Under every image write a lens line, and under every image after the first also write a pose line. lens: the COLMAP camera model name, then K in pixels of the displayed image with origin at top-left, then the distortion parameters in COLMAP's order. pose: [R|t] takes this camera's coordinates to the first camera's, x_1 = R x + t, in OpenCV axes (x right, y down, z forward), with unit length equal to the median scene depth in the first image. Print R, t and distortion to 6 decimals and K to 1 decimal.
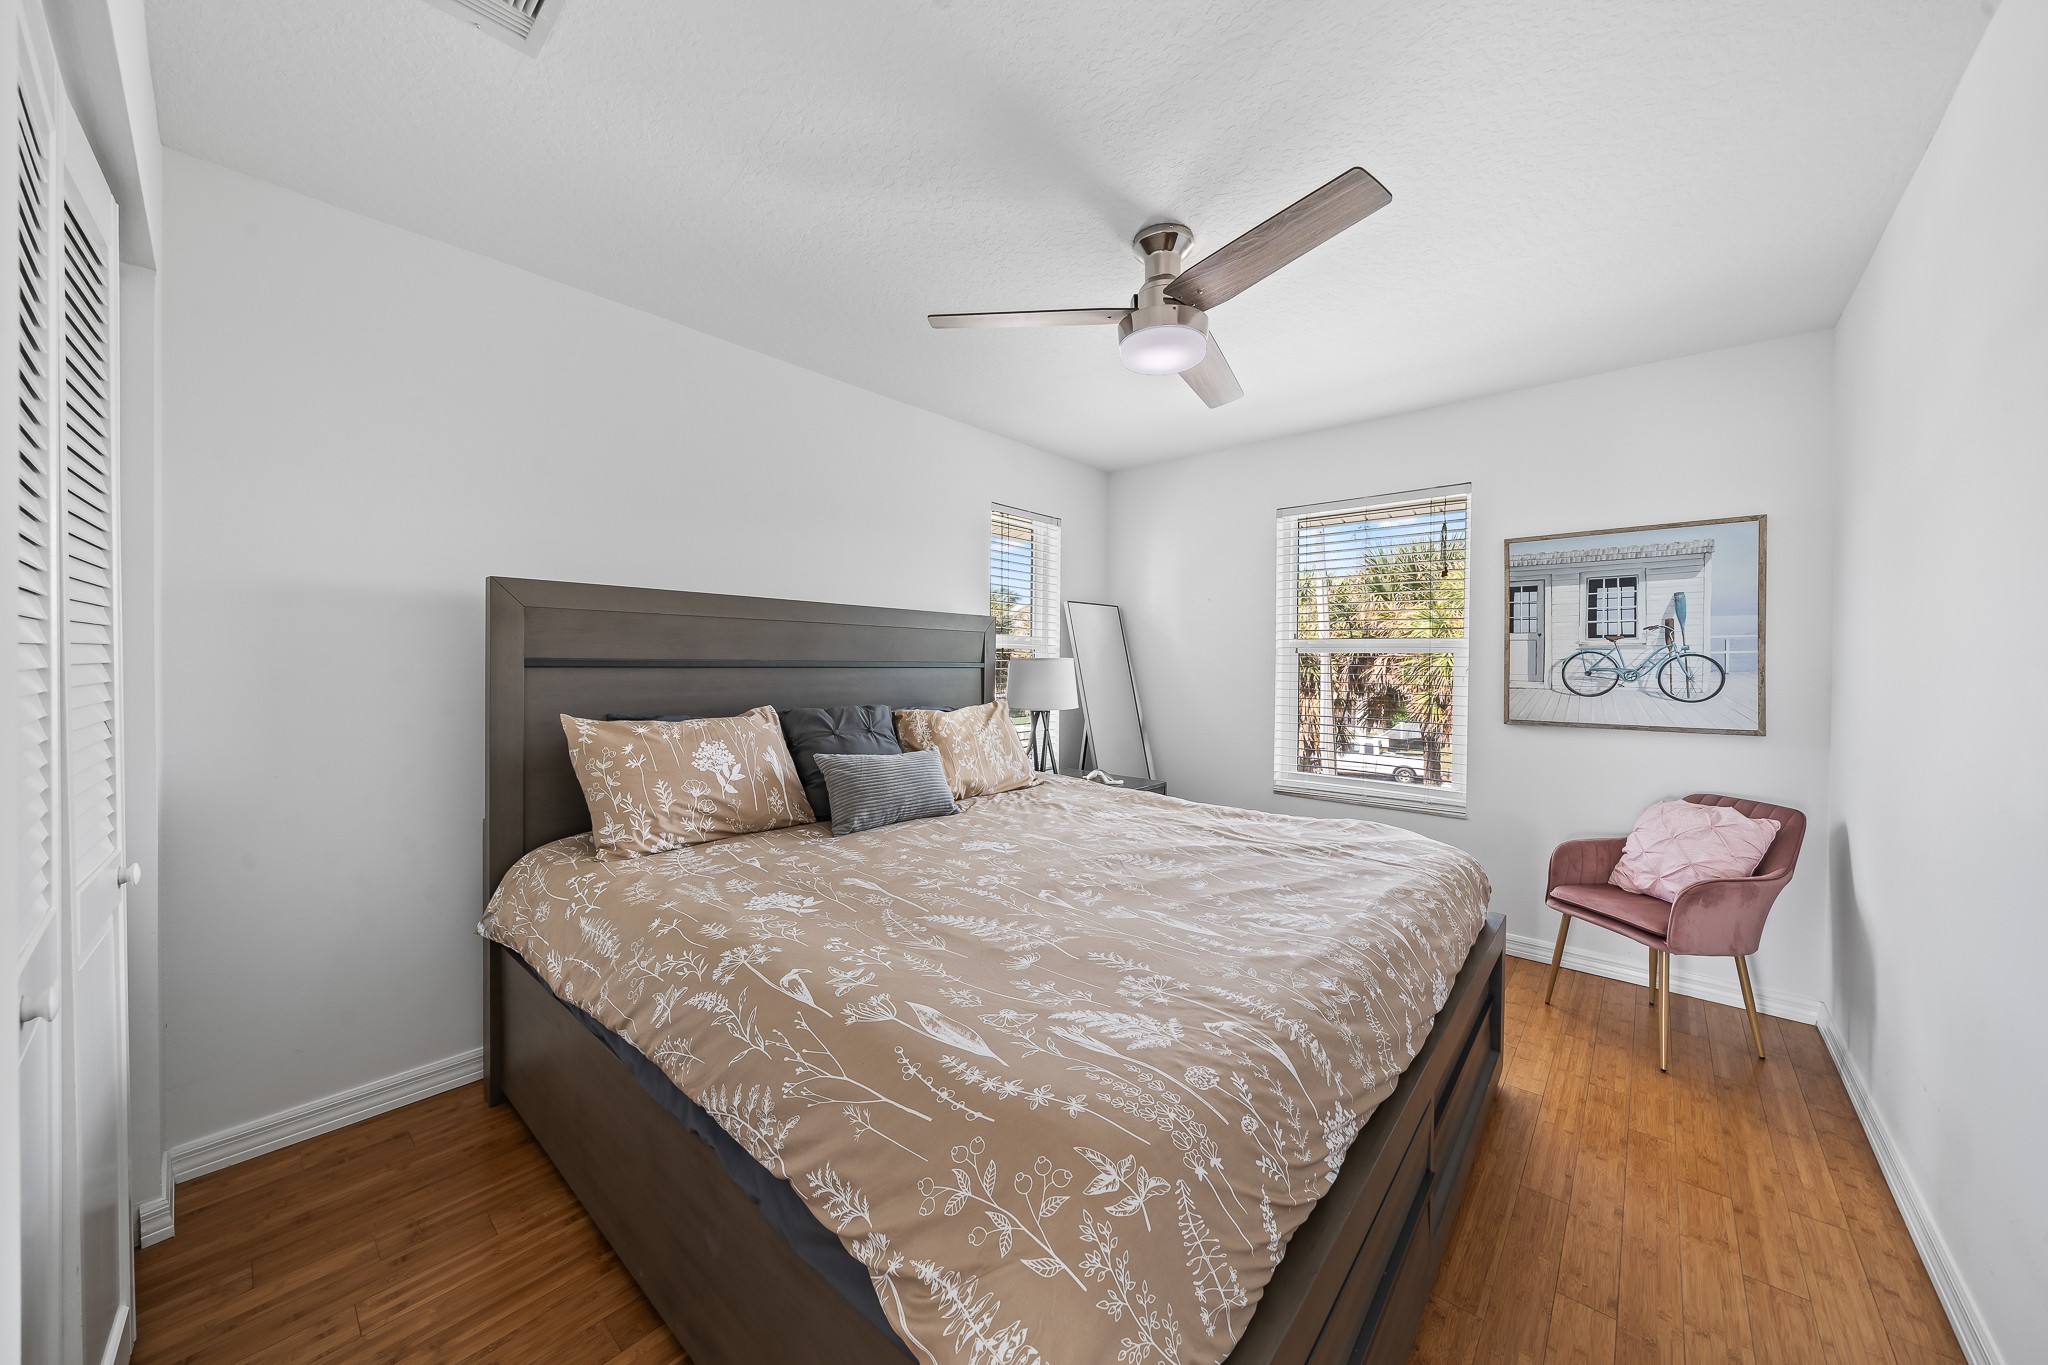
lens RADIAL K [[714.6, 0, 1033.1], [0, 714.6, 680.4], [0, 0, 1]] dist [0.009733, -0.000019]
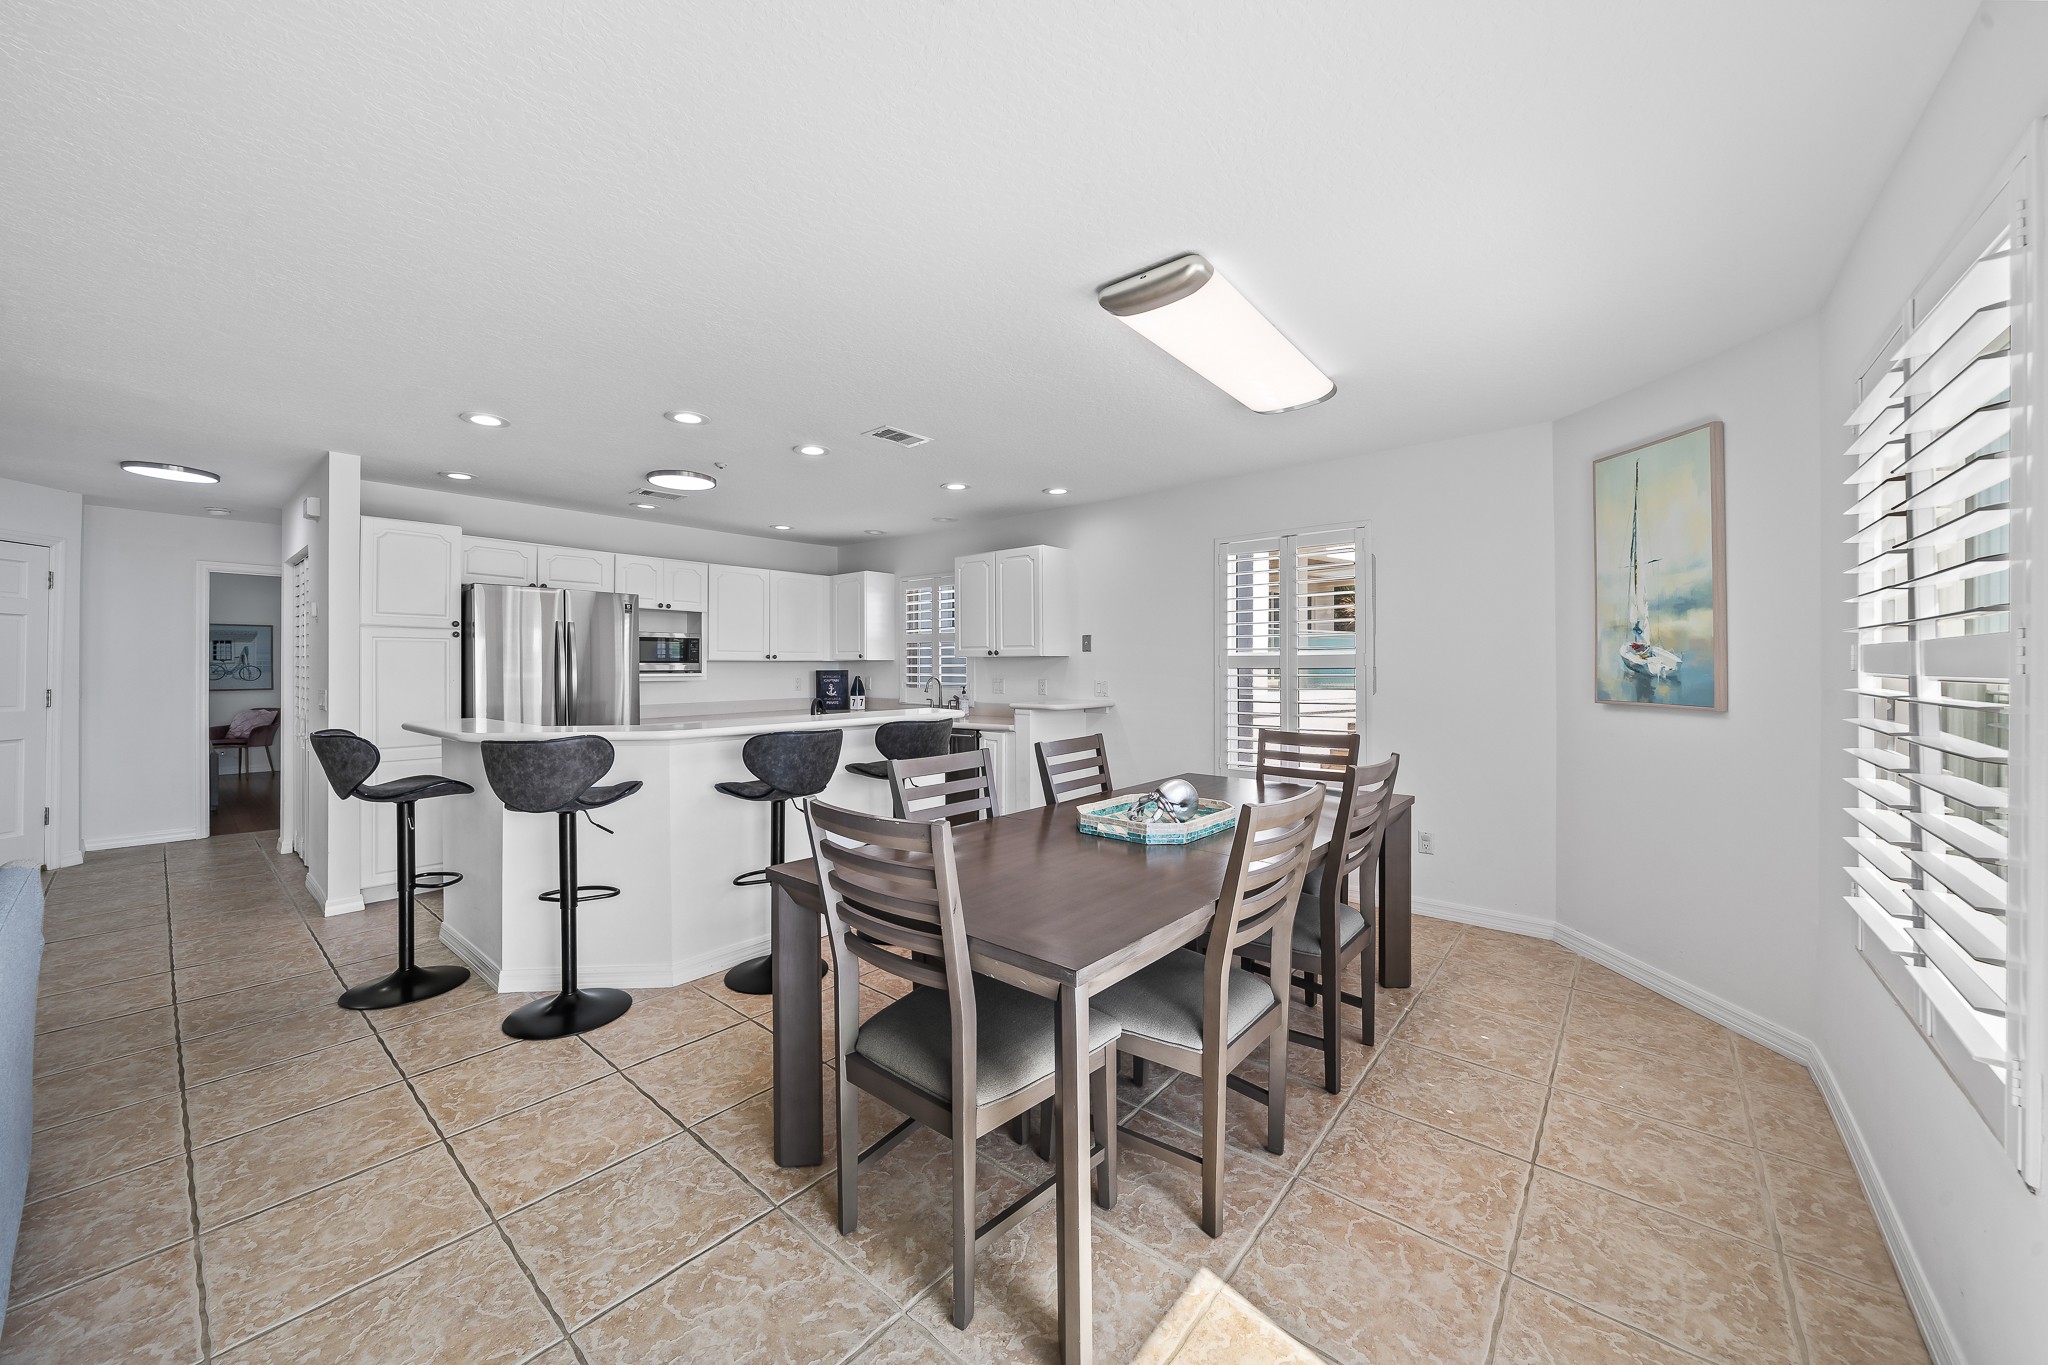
lens RADIAL K [[739.4, 0, 1036.3], [0, 739.4, 654.7], [0, 0, 1]] dist [-0.000080, -0.000075]
pose [[-0.021714, 0.005691, 0.999748, -2.454302], [0.018463, 0.999816, -0.005291, -0.003968], [-0.999594, 0.018343, -0.021815, -2.428697]]
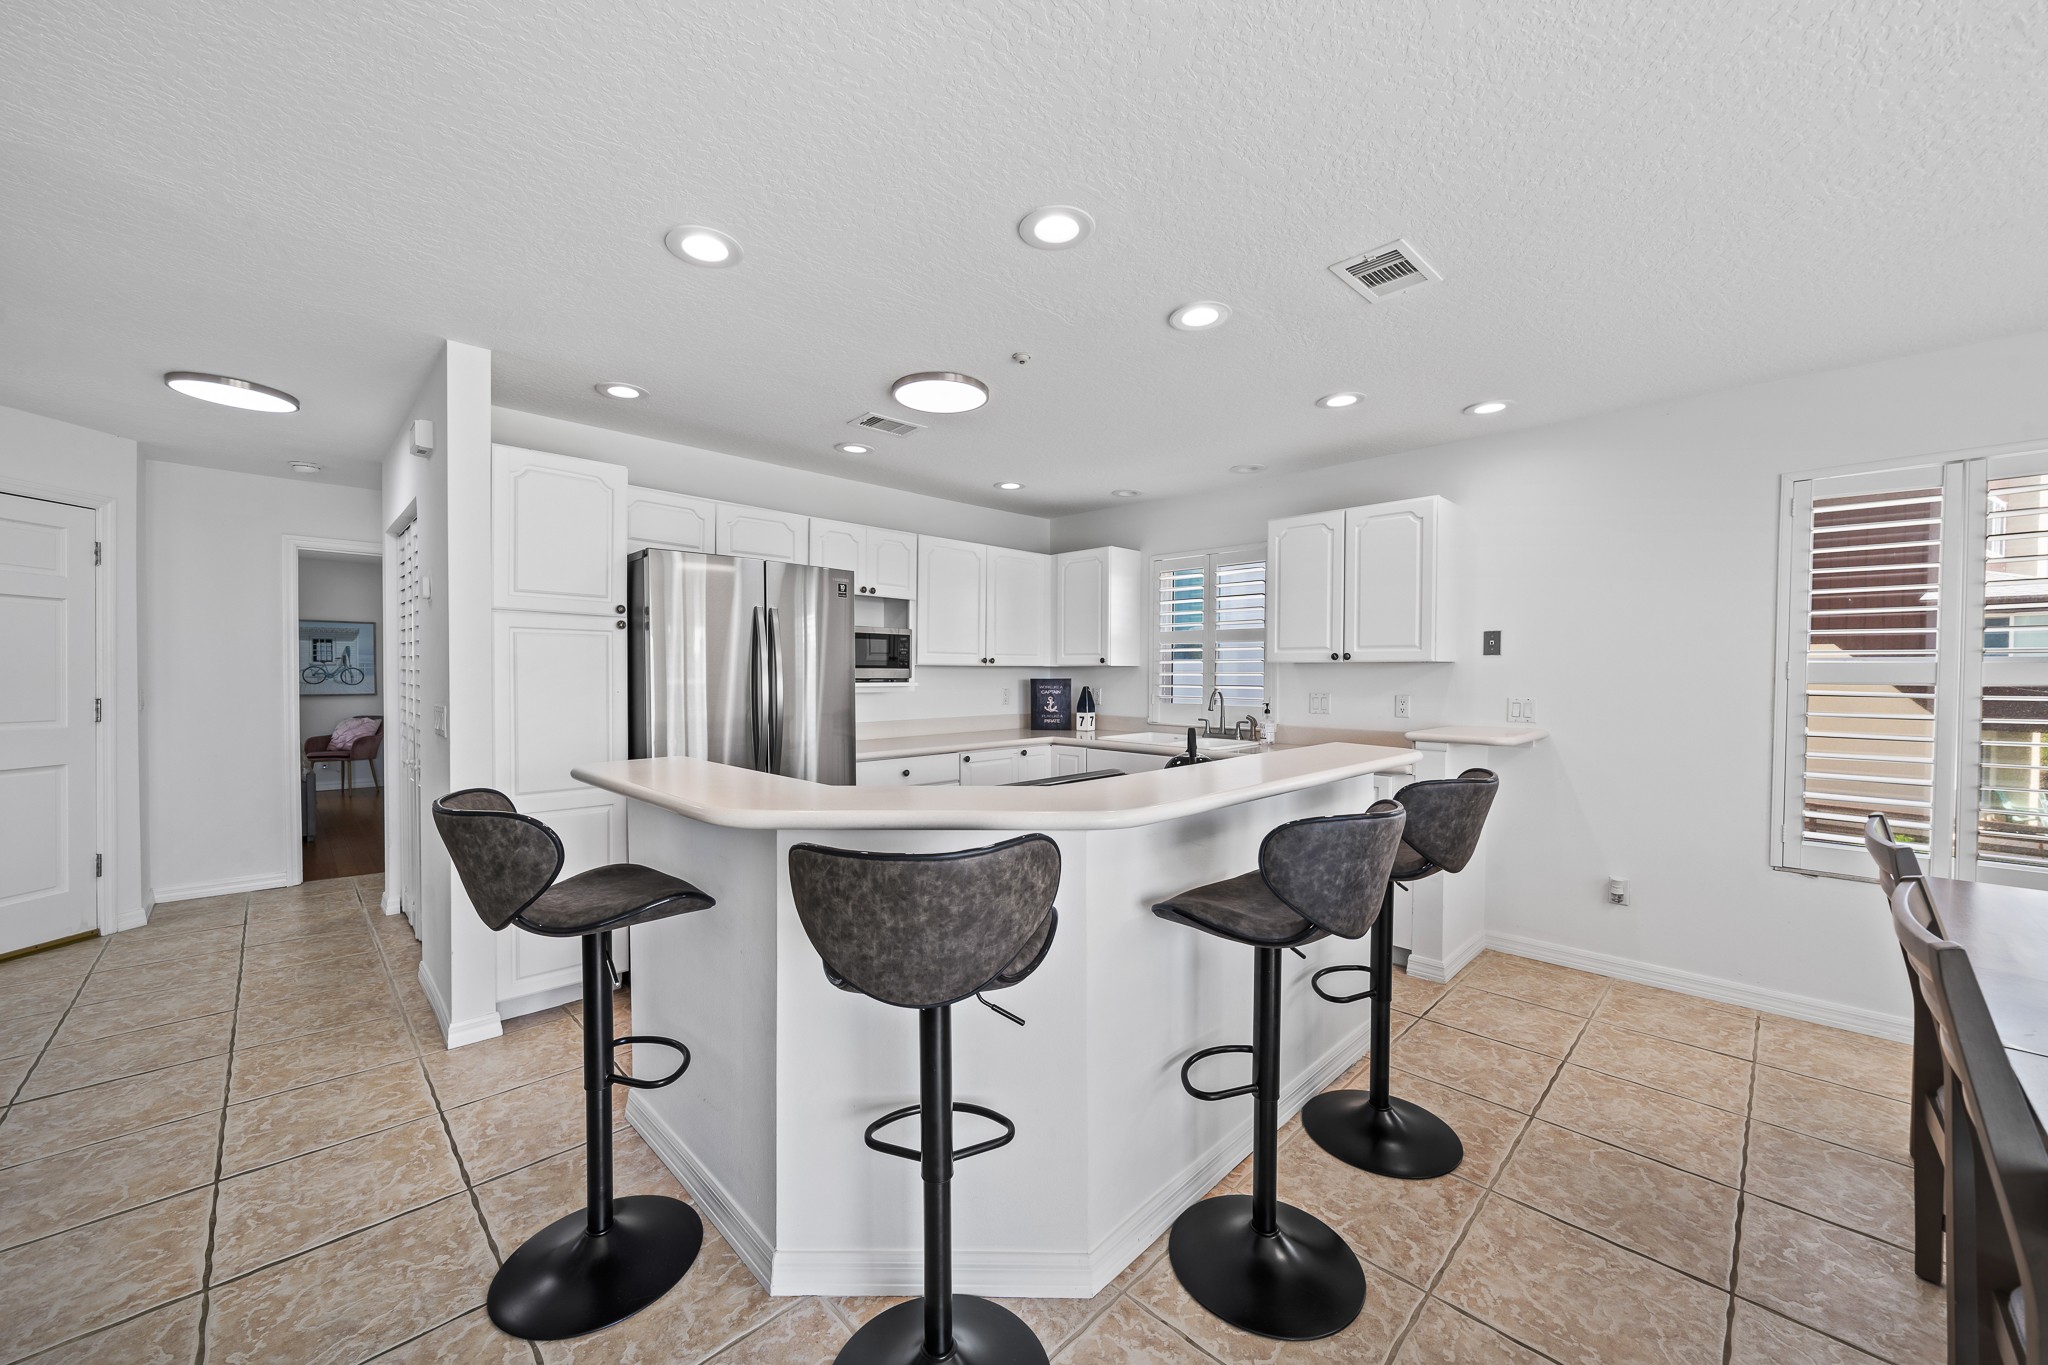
lens RADIAL K [[739.4, 0, 1029.9], [0, 739.4, 673.3], [0, 0, 1]] dist [-0.000080, -0.000075]
pose [[0.057513, -0.011782, 0.998275, -1.854063], [0.012991, 0.999855, 0.011052, -0.012975], [-0.998260, 0.012332, 0.057658, -1.846125]]
